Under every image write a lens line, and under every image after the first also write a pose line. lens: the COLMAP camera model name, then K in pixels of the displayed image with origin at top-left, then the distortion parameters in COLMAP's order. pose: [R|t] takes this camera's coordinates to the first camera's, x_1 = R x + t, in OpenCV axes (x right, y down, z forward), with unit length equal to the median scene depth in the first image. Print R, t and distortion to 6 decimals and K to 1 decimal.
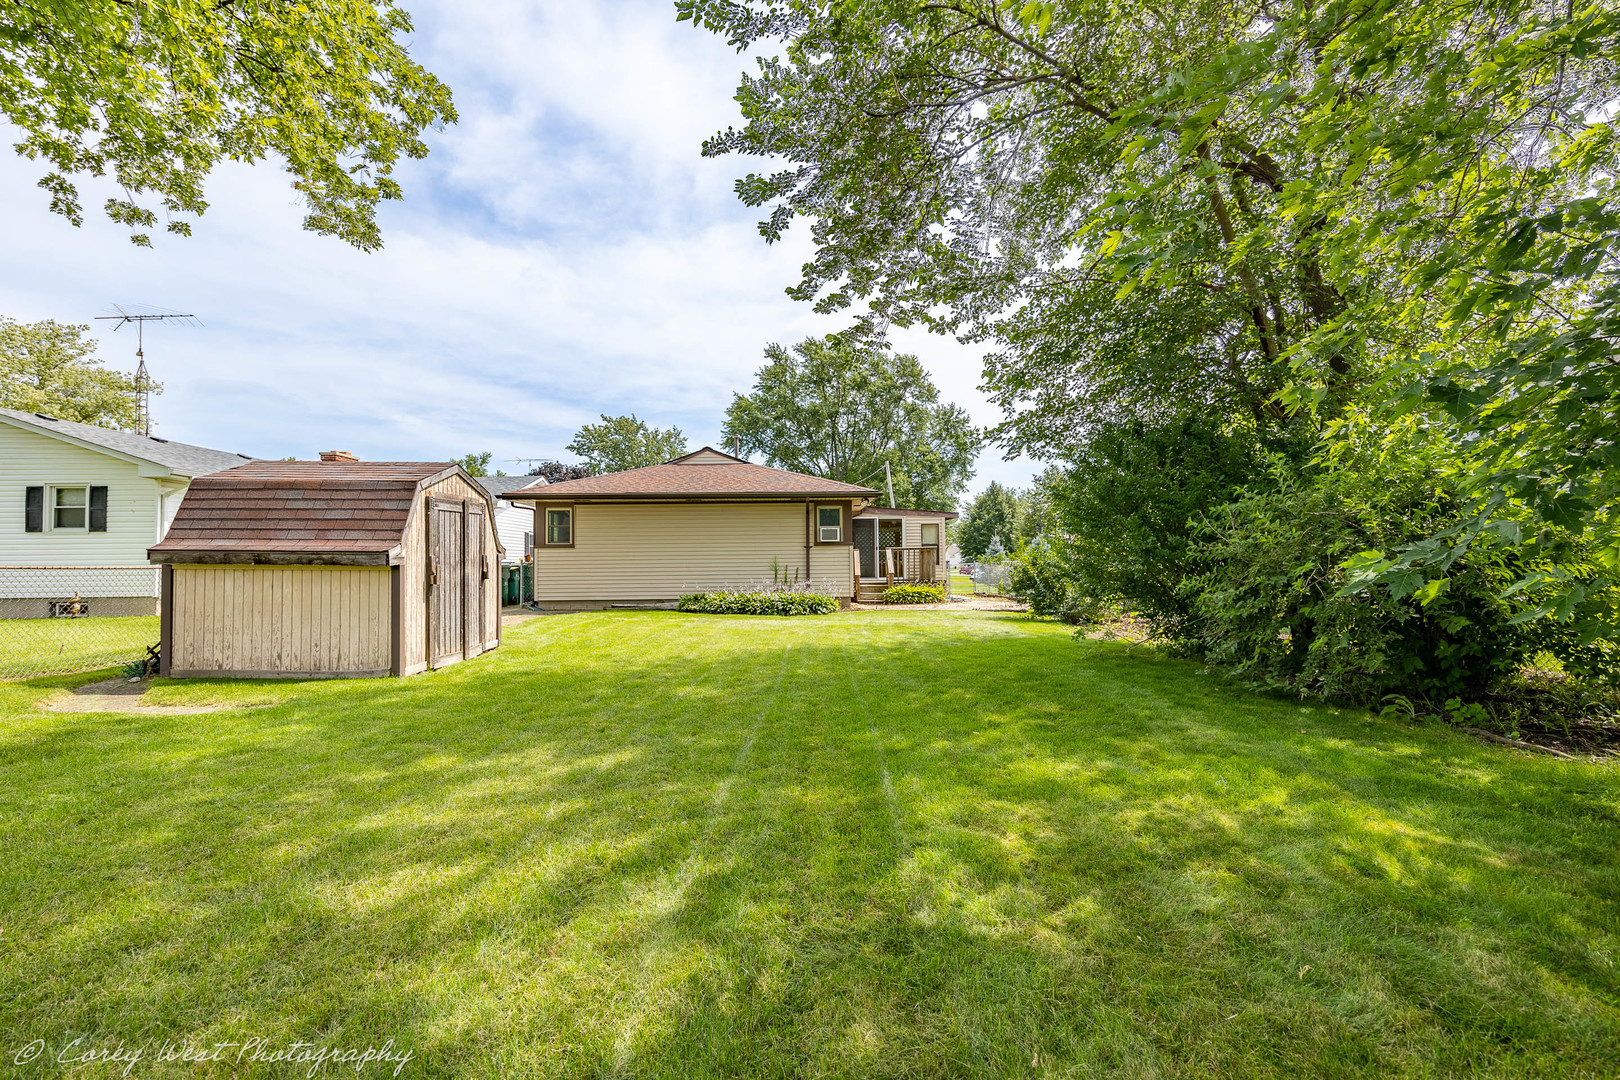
lens RADIAL K [[666.4, 0, 806.6], [0, 666.4, 540.8], [0, 0, 1]] dist [-0.000814, -0.000803]
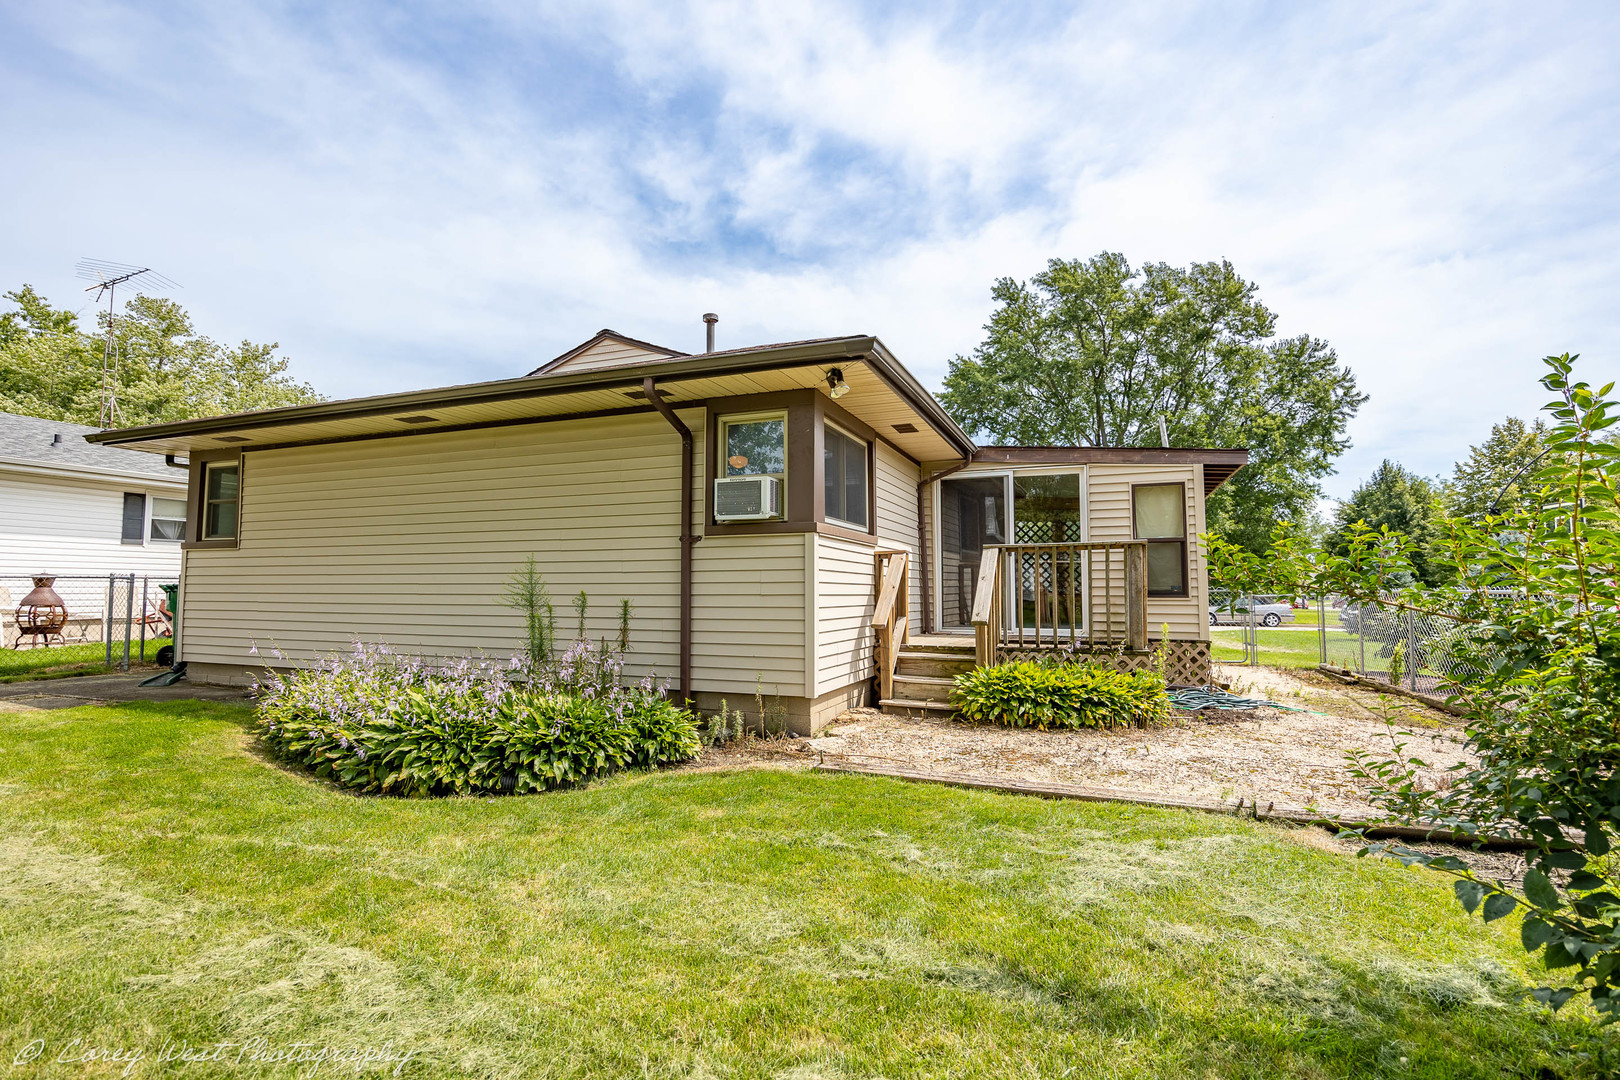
lens RADIAL K [[683.2, 0, 810.2], [0, 683.2, 530.4], [0, 0, 1]] dist [-0.042534, -0.000076]
pose [[0.908944, -0.015392, -0.416633, 0.051440], [-0.003777, 0.998973, -0.045146, 0.005177], [0.416900, 0.042609, 0.907953, 0.227700]]
